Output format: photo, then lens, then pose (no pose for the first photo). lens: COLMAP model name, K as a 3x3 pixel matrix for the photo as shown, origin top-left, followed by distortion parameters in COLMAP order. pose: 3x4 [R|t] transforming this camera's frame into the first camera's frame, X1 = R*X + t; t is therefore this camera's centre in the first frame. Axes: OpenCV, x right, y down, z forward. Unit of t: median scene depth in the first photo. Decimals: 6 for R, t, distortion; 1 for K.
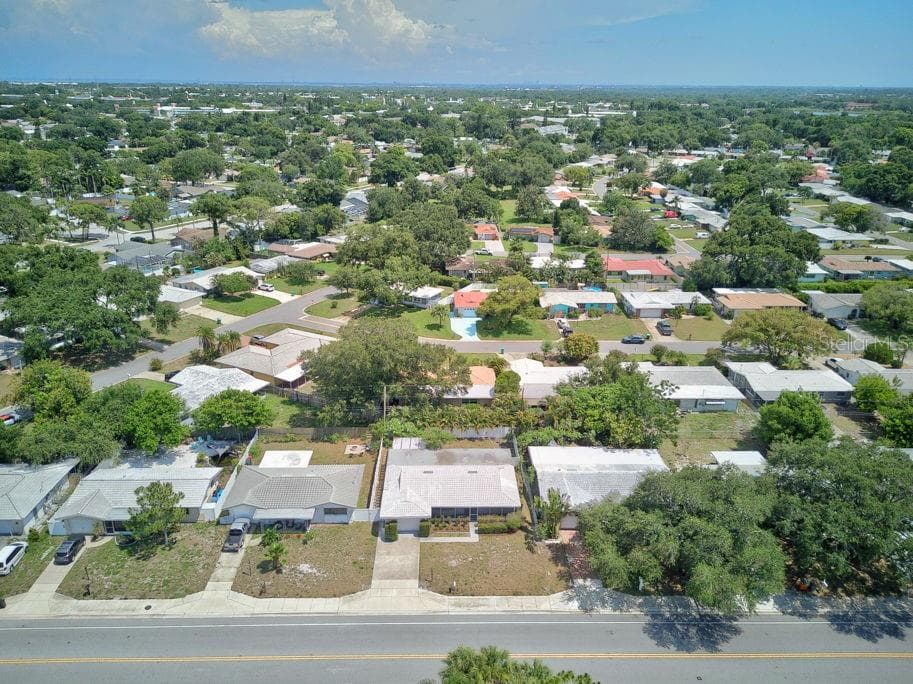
lens RADIAL K [[670.2, 0, 456.5], [0, 670.2, 342.0], [0, 0, 1]] dist [0.134967, -0.287395]
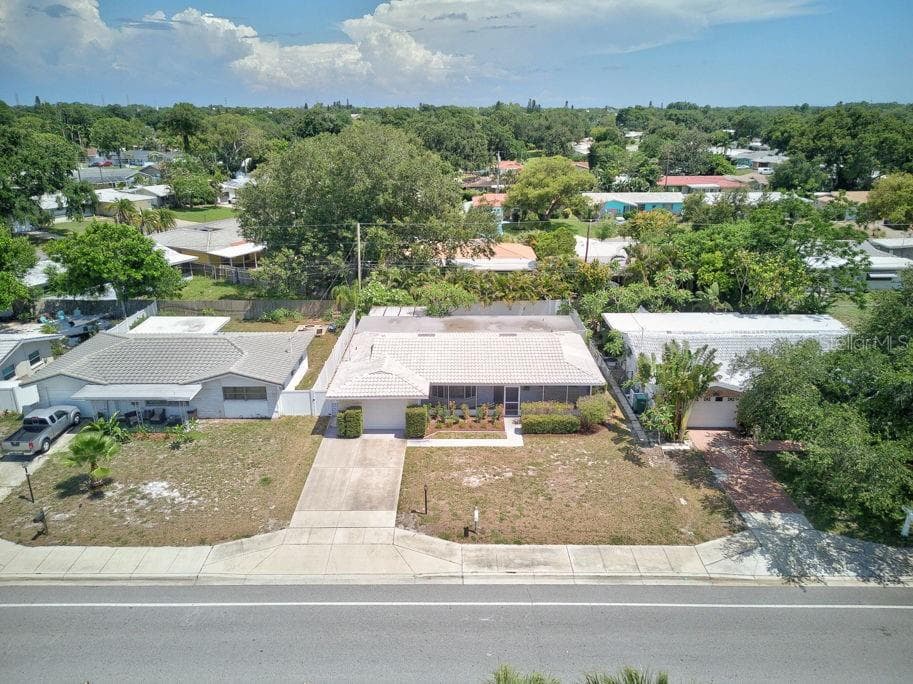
lens RADIAL K [[648.6, 0, 452.9], [0, 648.6, 343.4], [0, 0, 1]] dist [0.080081, -0.090100]
pose [[0.999331, -0.007545, -0.035799, -0.001829], [0.006984, 0.999851, -0.015781, 0.222205], [0.035913, 0.015520, 0.999234, 0.509864]]
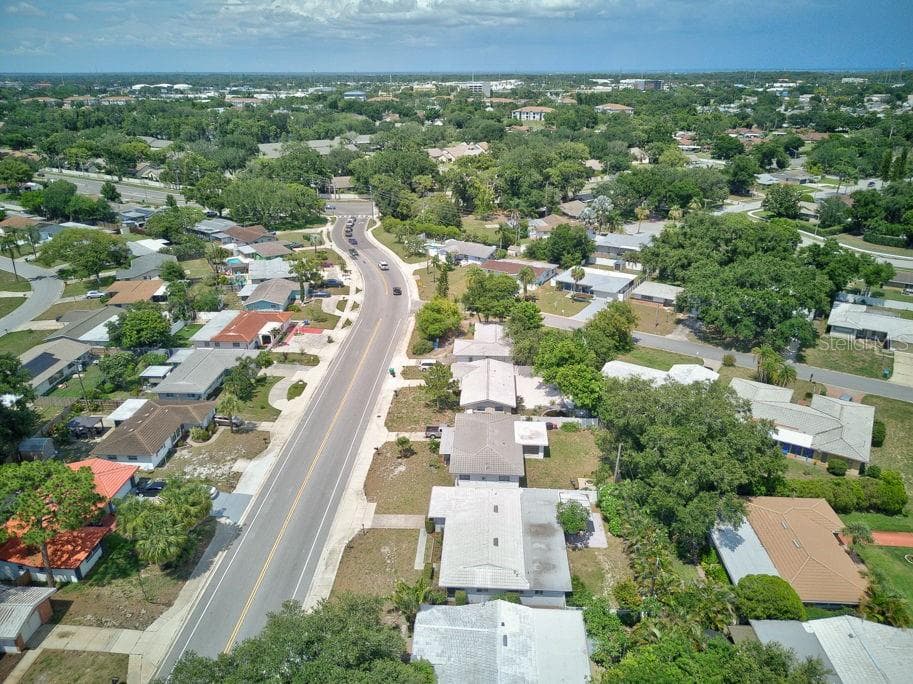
lens RADIAL K [[648.6, 0, 452.9], [0, 648.6, 343.4], [0, 0, 1]] dist [0.080081, -0.090100]
pose [[-0.091488, 0.377554, -0.921457, 0.734232], [-0.350785, 0.853806, 0.384663, -0.336193], [0.931976, 0.358425, 0.054327, 0.874880]]
